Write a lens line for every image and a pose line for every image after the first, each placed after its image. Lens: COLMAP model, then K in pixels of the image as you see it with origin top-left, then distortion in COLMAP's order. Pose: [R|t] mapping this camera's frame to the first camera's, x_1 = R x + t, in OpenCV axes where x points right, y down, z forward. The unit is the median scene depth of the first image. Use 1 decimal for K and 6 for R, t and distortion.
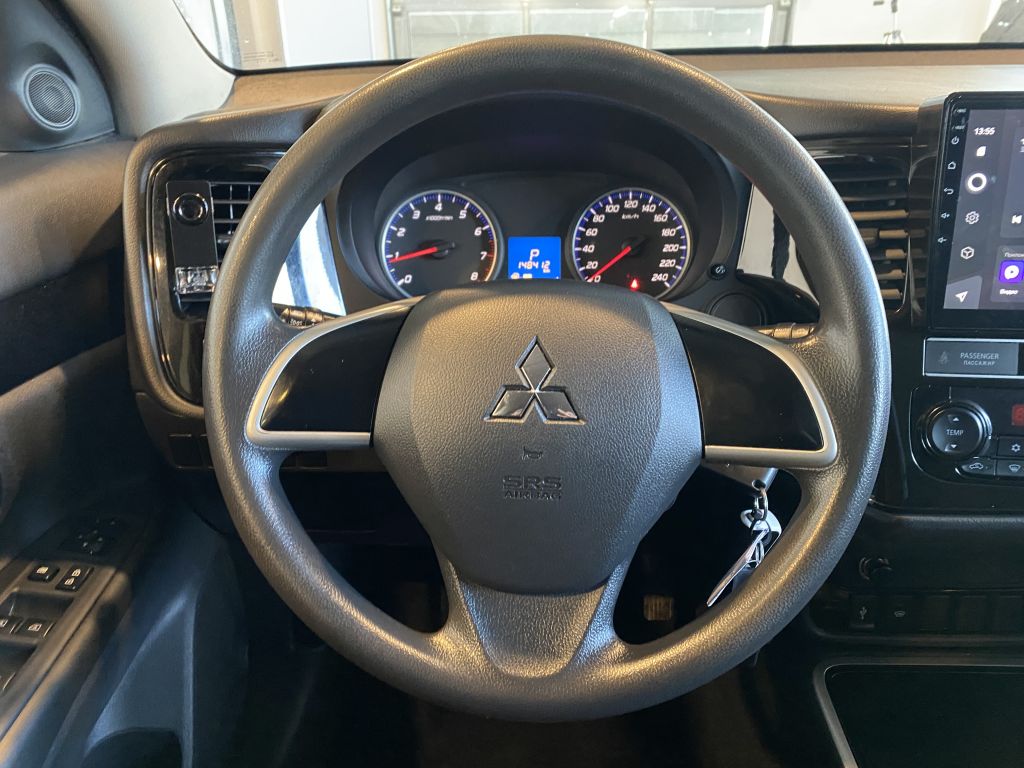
lens RADIAL K [[817.2, 0, 512.0], [0, 817.2, 384.0], [0, 0, 1]] dist [0.064419, -0.004298]
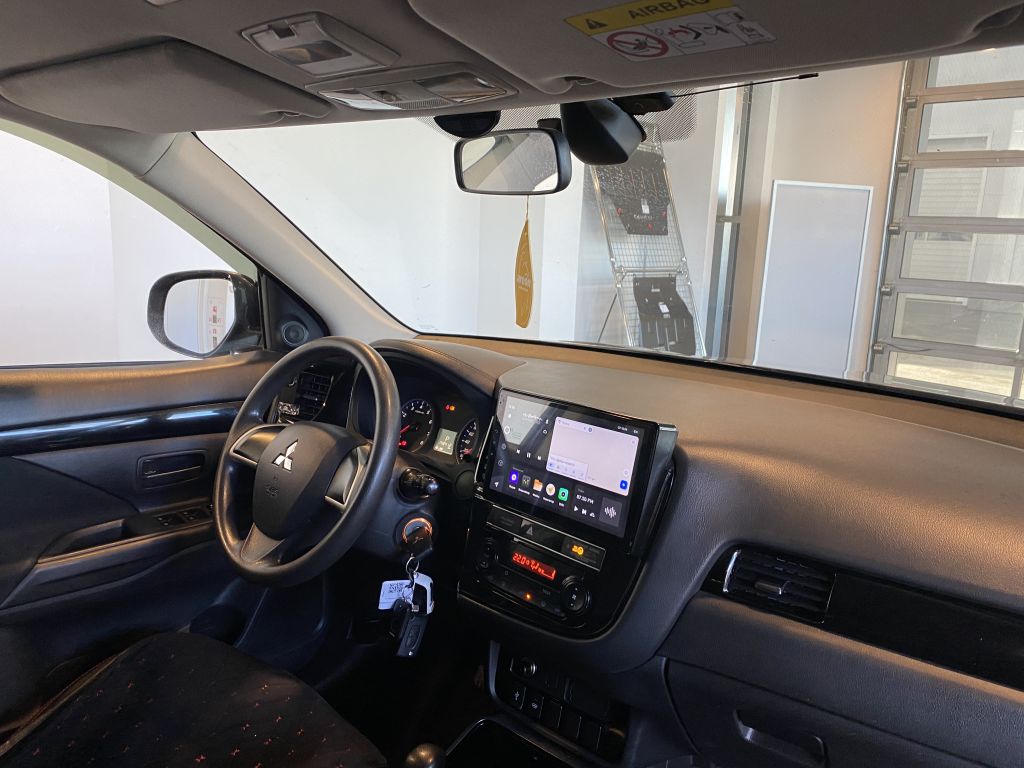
lens RADIAL K [[792.3, 0, 512.0], [0, 792.3, 384.0], [0, 0, 1]] dist [0.008946, -0.000178]
pose [[0.797194, 0.171057, -0.578982, 1.205641], [-0.324453, 0.930145, -0.171930, -0.008796], [0.509128, 0.324914, 0.797007, -0.441661]]
